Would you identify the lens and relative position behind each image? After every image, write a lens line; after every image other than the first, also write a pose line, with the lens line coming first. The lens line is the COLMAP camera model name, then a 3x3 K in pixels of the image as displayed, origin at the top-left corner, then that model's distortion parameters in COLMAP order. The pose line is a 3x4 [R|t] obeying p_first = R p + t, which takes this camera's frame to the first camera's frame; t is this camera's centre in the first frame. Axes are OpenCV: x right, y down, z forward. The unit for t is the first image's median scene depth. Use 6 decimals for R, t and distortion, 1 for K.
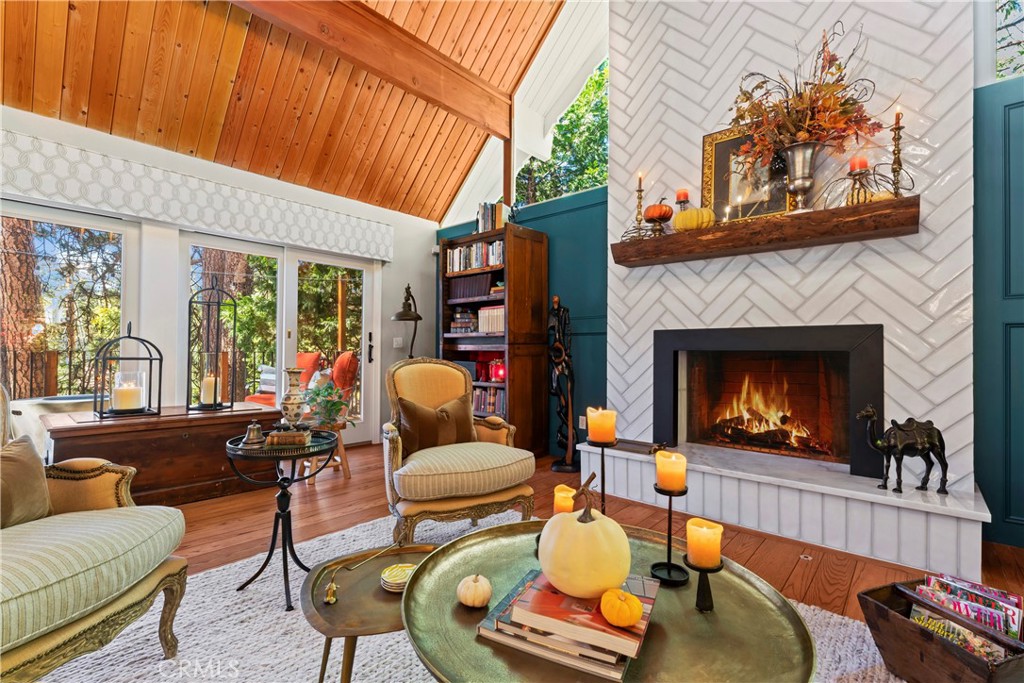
lens RADIAL K [[457.8, 0, 511.4], [0, 457.8, 344.1], [0, 0, 1]] dist [-0.002361, 0.000096]
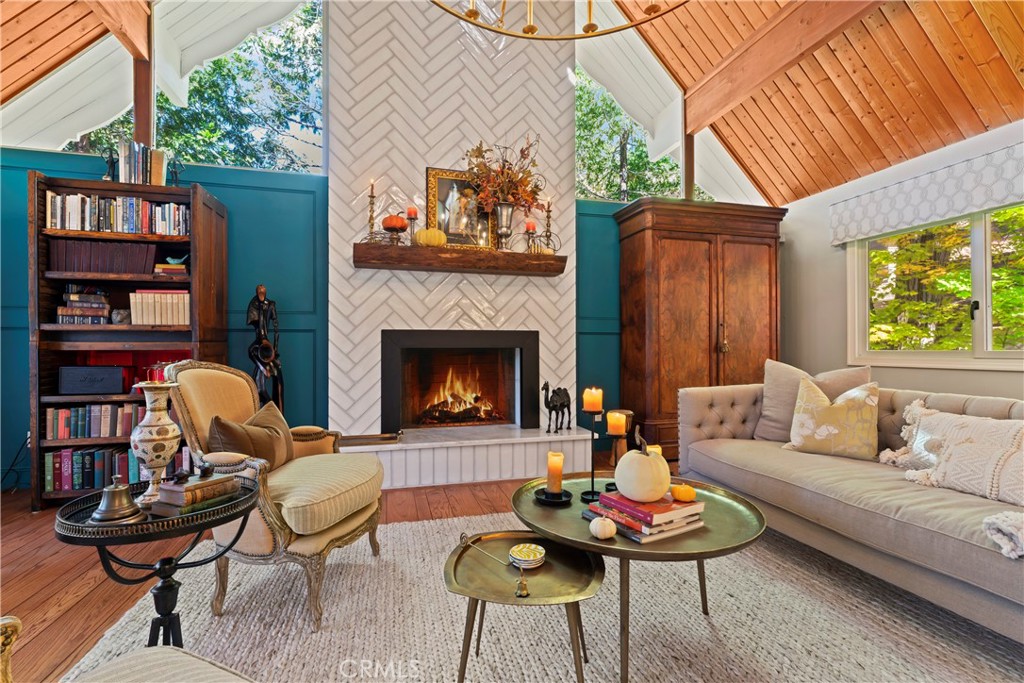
lens RADIAL K [[457.8, 0, 511.4], [0, 457.8, 344.1], [0, 0, 1]] dist [-0.002361, 0.000096]
pose [[0.546654, 0.001060, 0.837358, -0.434442], [-0.005290, 0.999984, 0.002188, -0.000431], [-0.837342, -0.005626, 0.546651, 0.159118]]
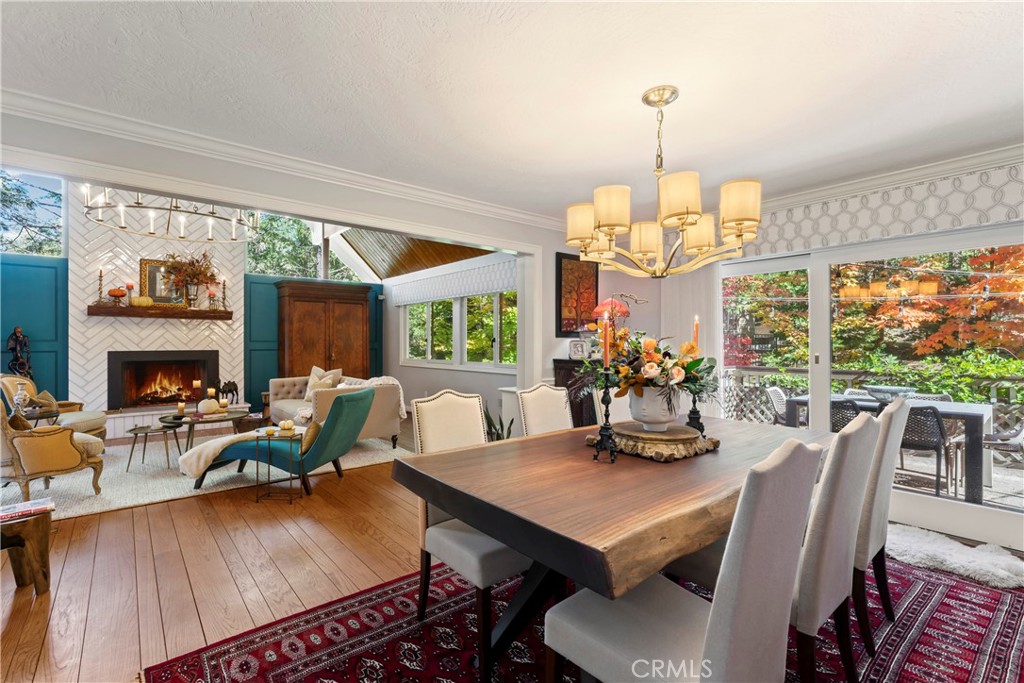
lens RADIAL K [[457.8, 0, 511.4], [0, 457.8, 344.1], [0, 0, 1]] dist [-0.002361, 0.000096]
pose [[0.143849, -0.010641, 0.989542, -1.350650], [-0.012688, 0.999840, 0.012596, -0.107674], [-0.989518, -0.014368, 0.143691, -0.944176]]
